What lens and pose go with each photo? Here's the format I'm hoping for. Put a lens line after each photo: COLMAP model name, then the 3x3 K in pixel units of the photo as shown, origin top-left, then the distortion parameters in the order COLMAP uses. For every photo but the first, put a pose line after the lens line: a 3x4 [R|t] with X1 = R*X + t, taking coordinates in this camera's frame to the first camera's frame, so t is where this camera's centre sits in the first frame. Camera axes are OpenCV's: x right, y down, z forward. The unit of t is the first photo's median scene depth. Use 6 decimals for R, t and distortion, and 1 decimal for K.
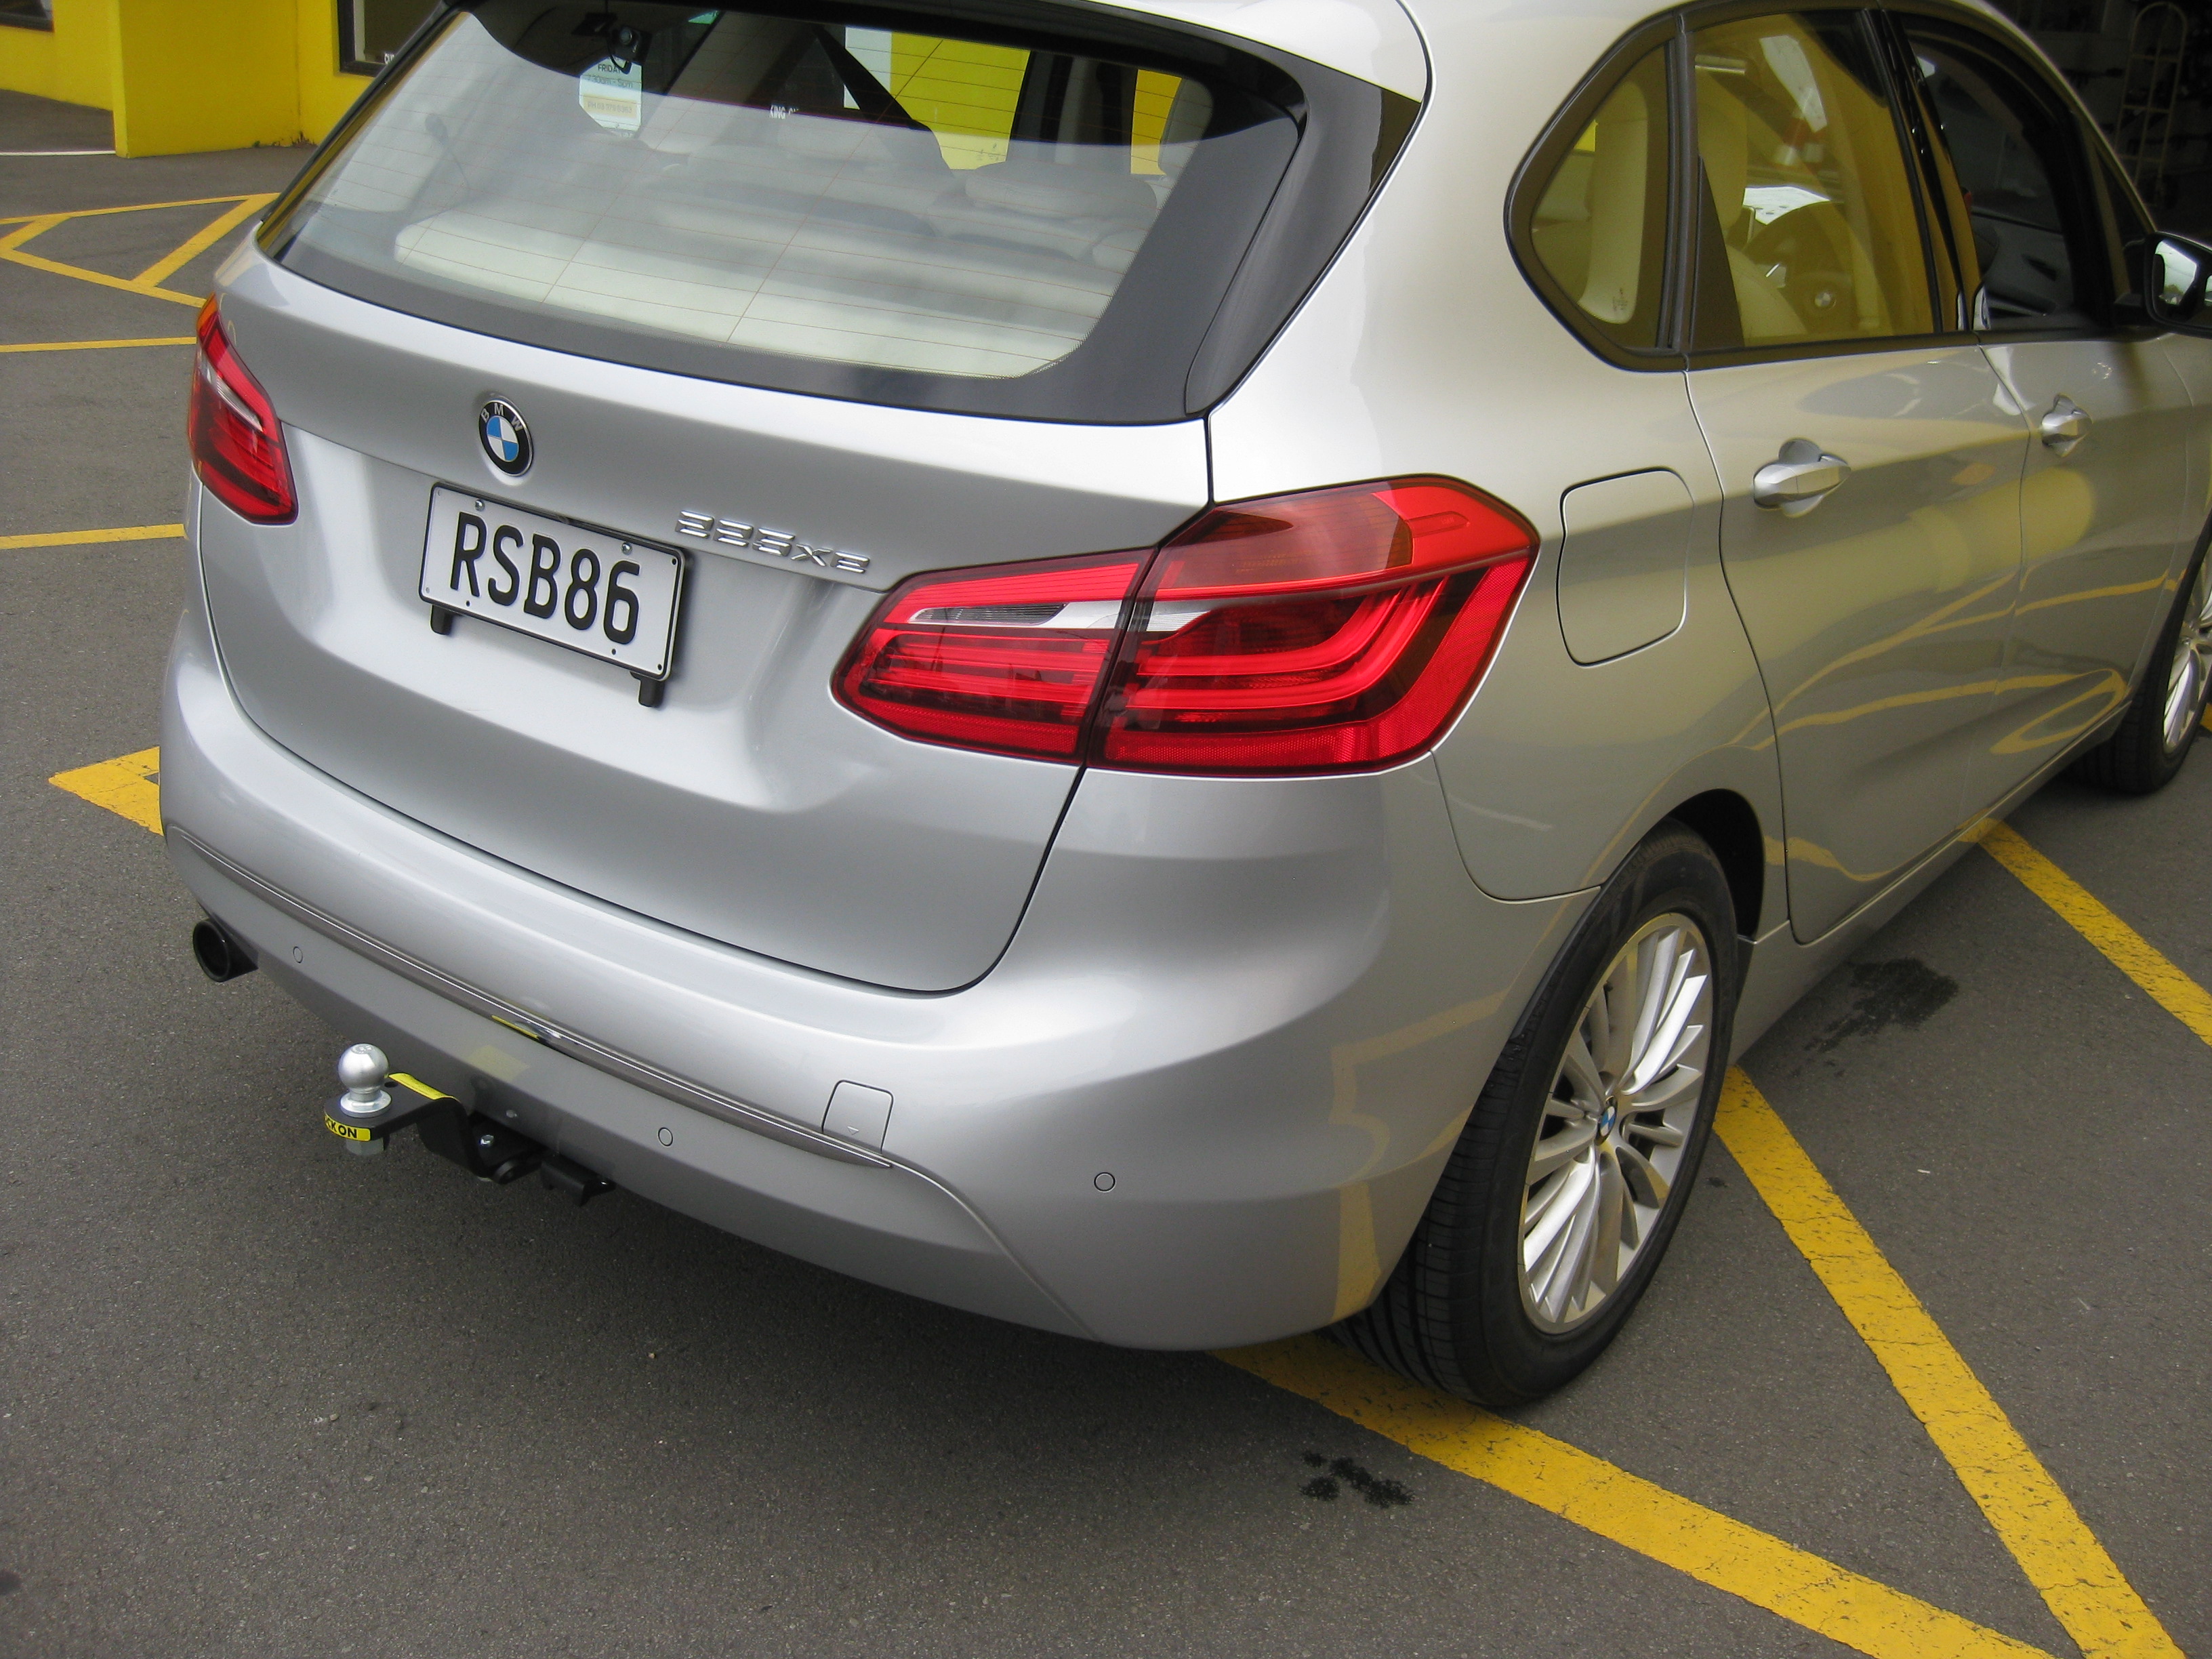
lens RADIAL K [[2418.9, 0, 1100.1], [0, 2418.9, 822.3], [0, 0, 1]] dist [-0.115163, 0.000000]
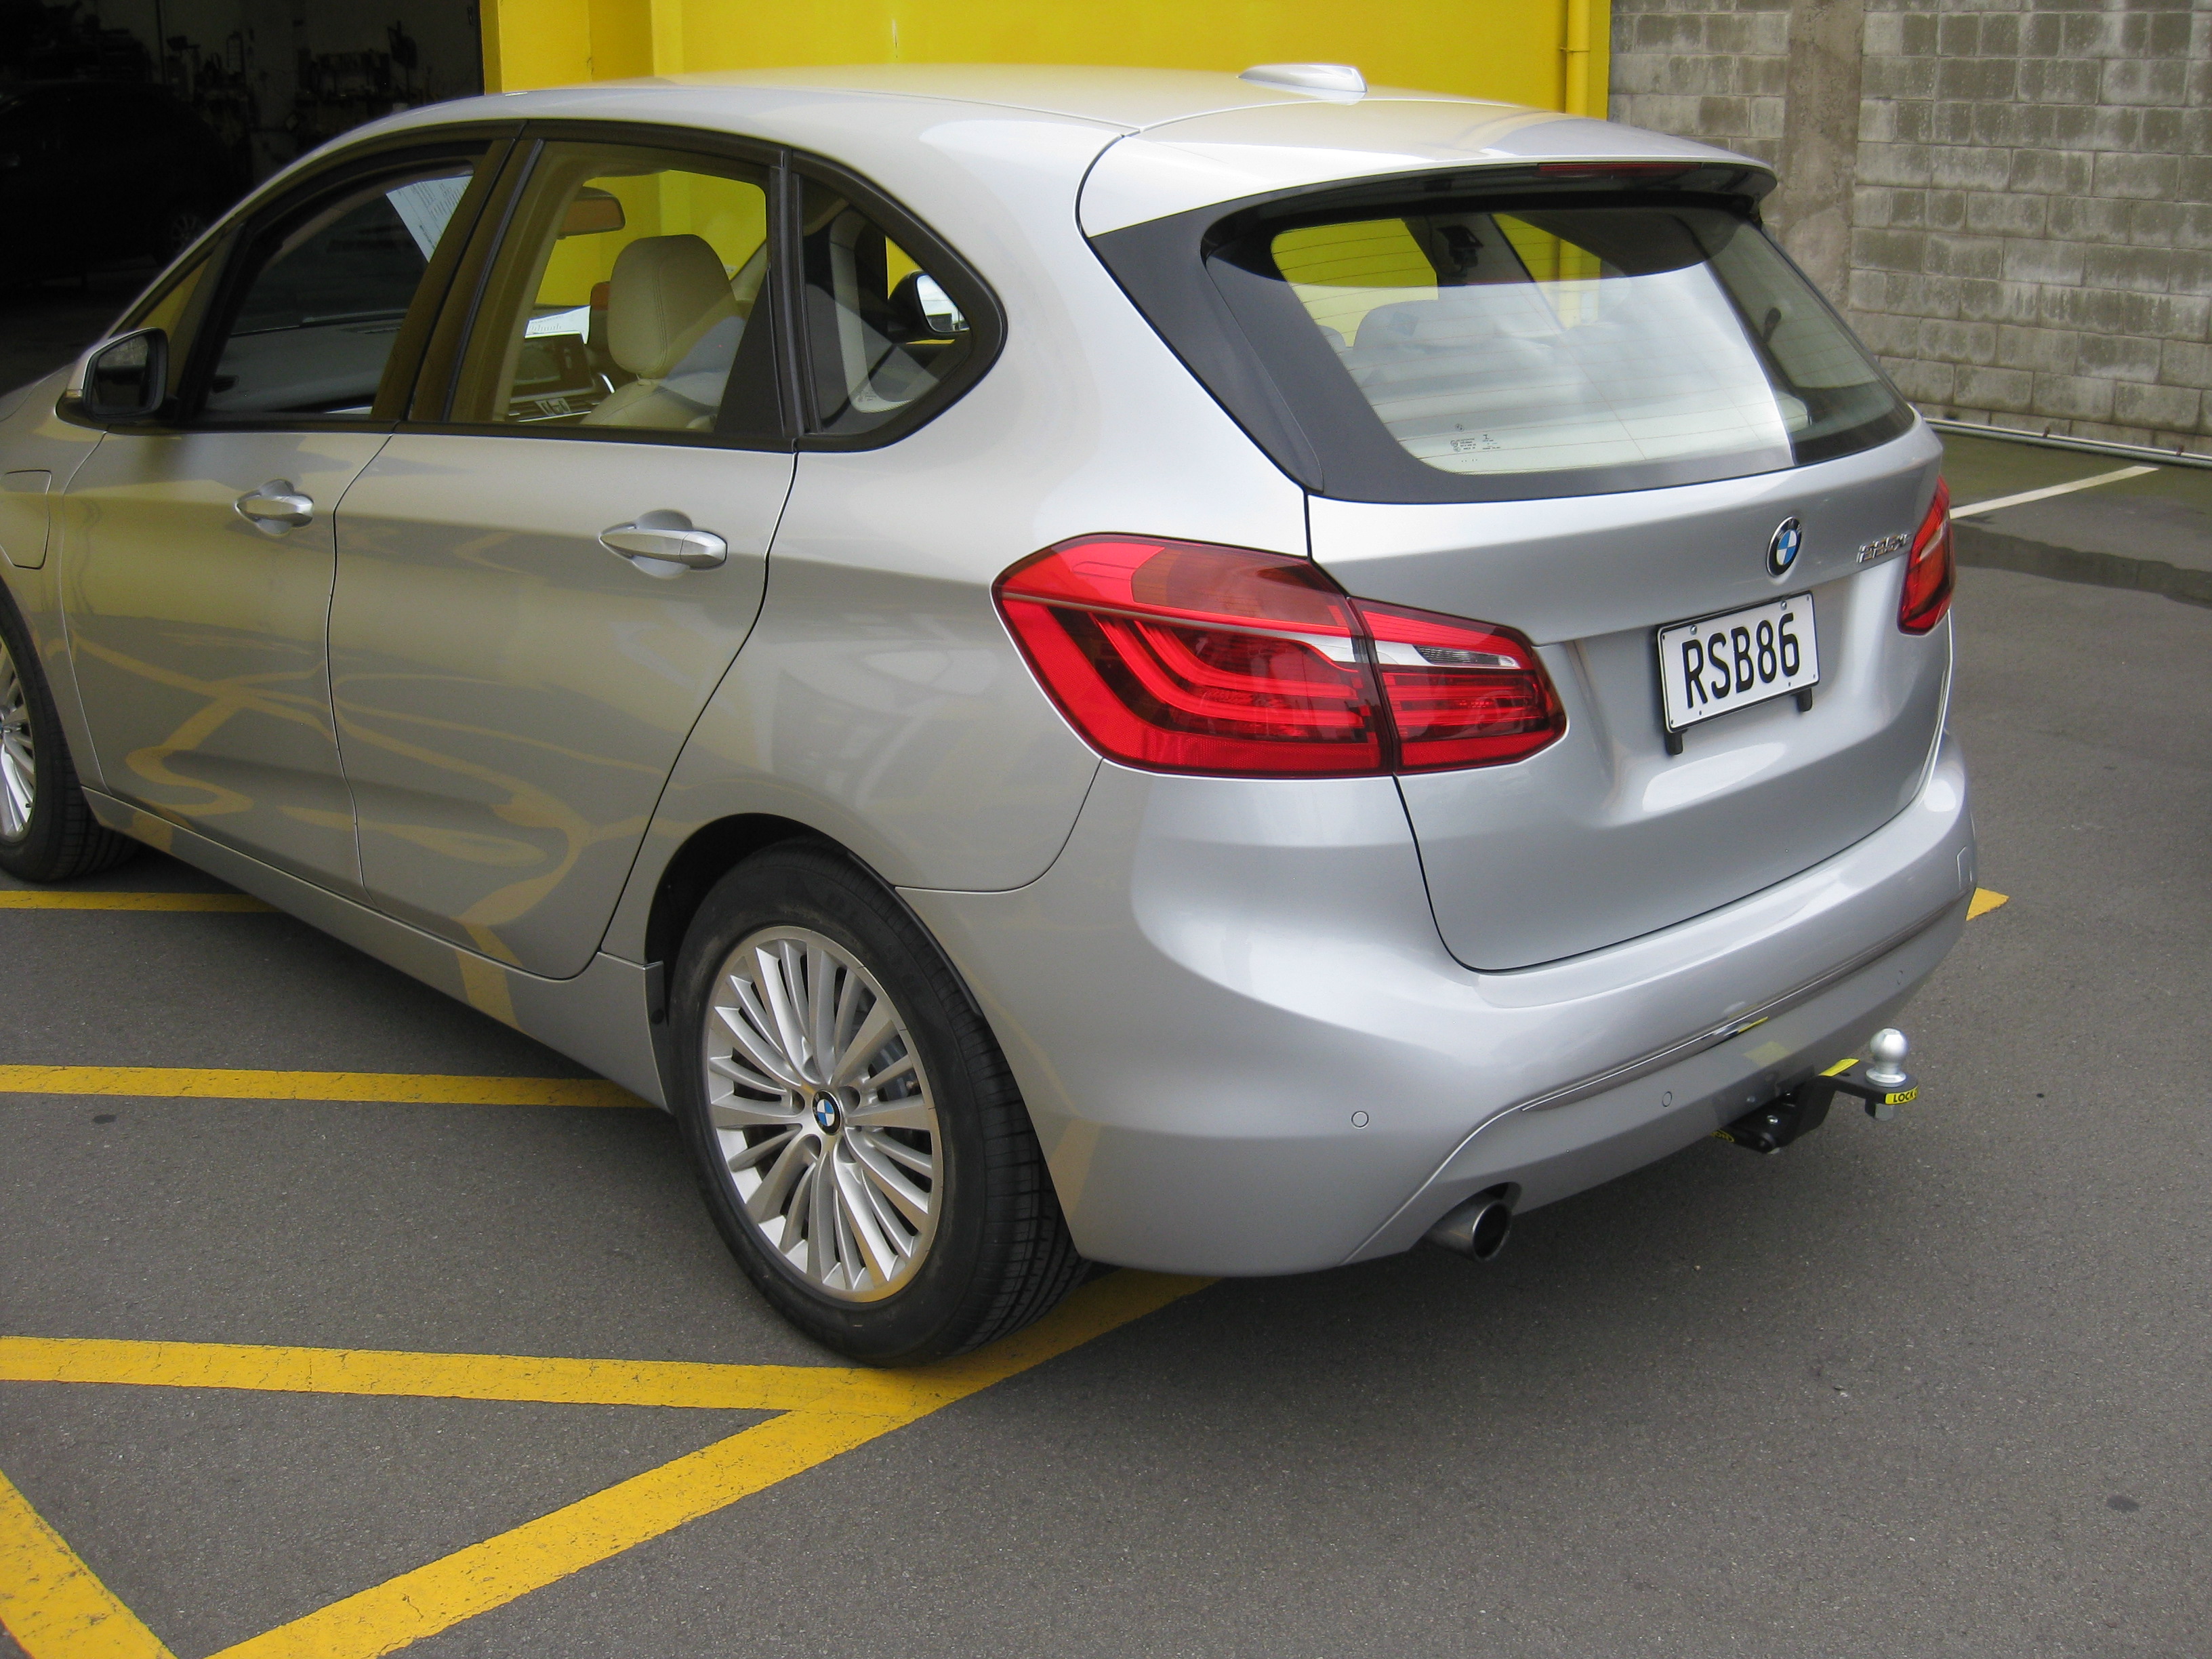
lens RADIAL K [[2418.9, 0, 1111.1], [0, 2418.9, 828.8], [0, 0, 1]] dist [-0.115163, 0.000000]
pose [[0.141019, -0.343675, 0.928440, -1.495003], [0.372194, 0.887418, 0.271959, -0.494111], [-0.917380, 0.307208, 0.253056, 1.025974]]
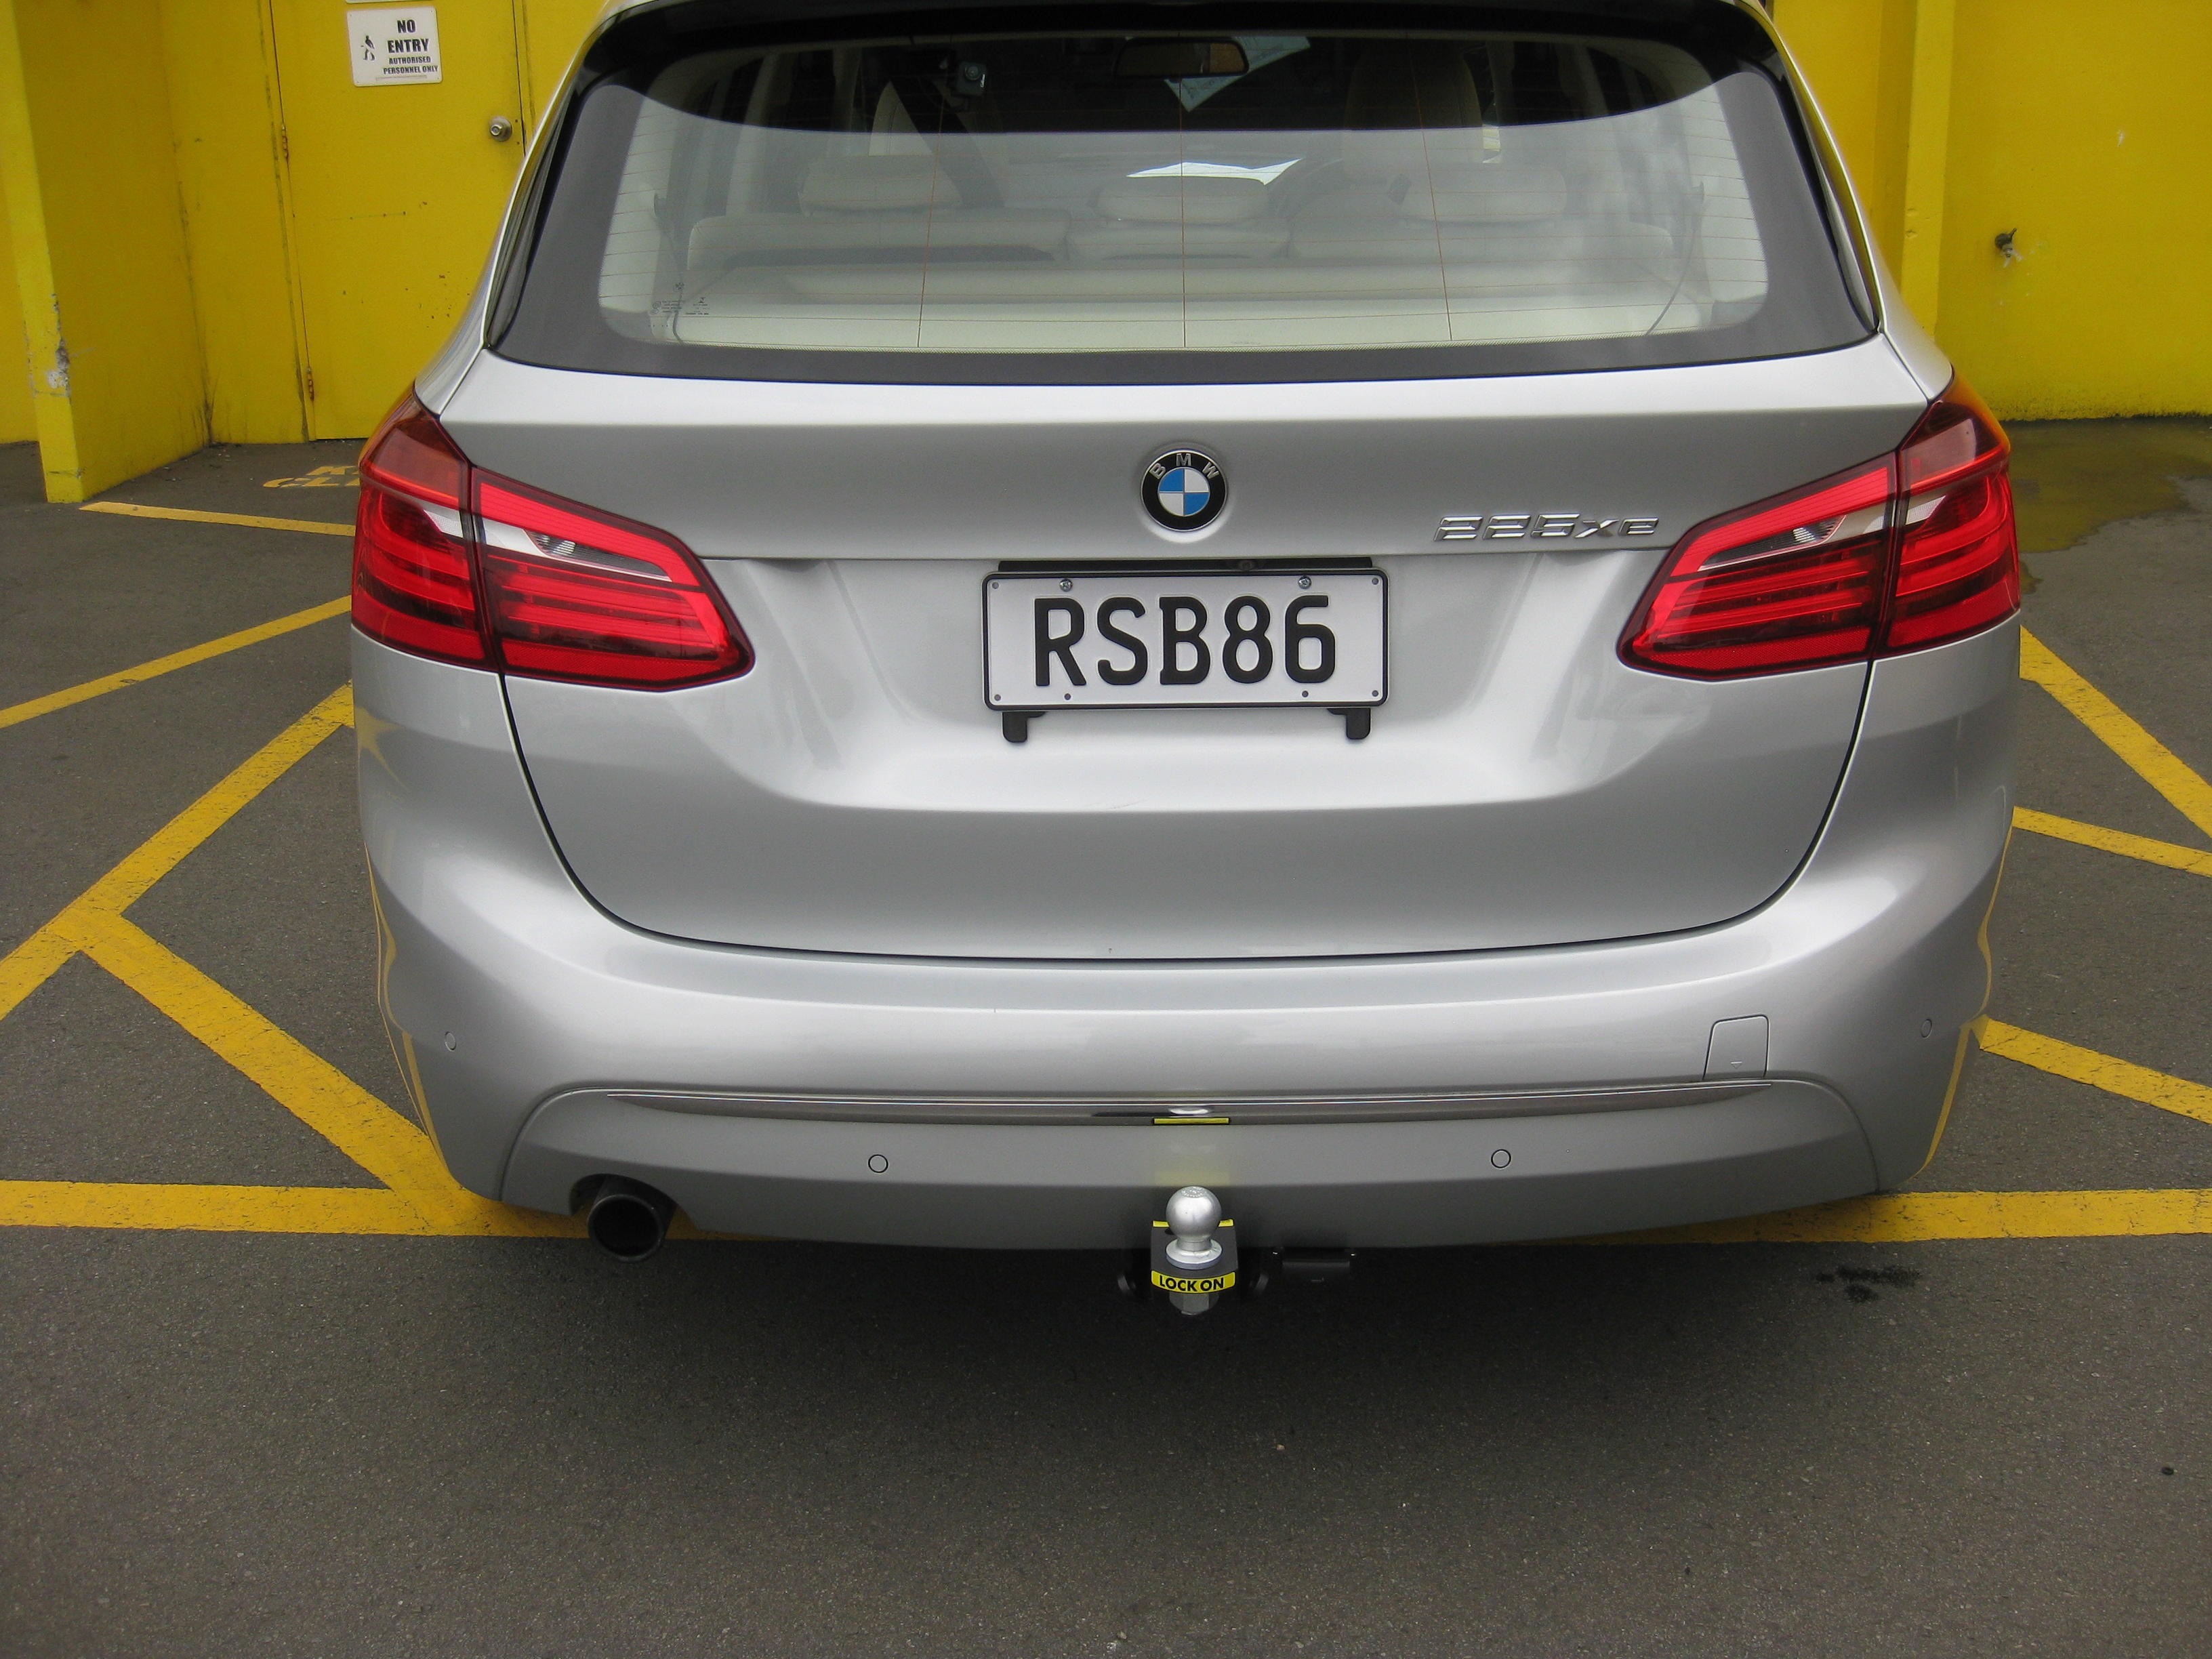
lens RADIAL K [[2418.9, 0, 1112.0], [0, 2418.9, 843.5], [0, 0, 1]] dist [-0.115163, 0.000000]
pose [[0.813989, -0.268835, 0.514927, -0.762289], [0.278505, 0.958547, 0.060185, -0.092084], [-0.509762, 0.094420, 0.855118, 0.231744]]
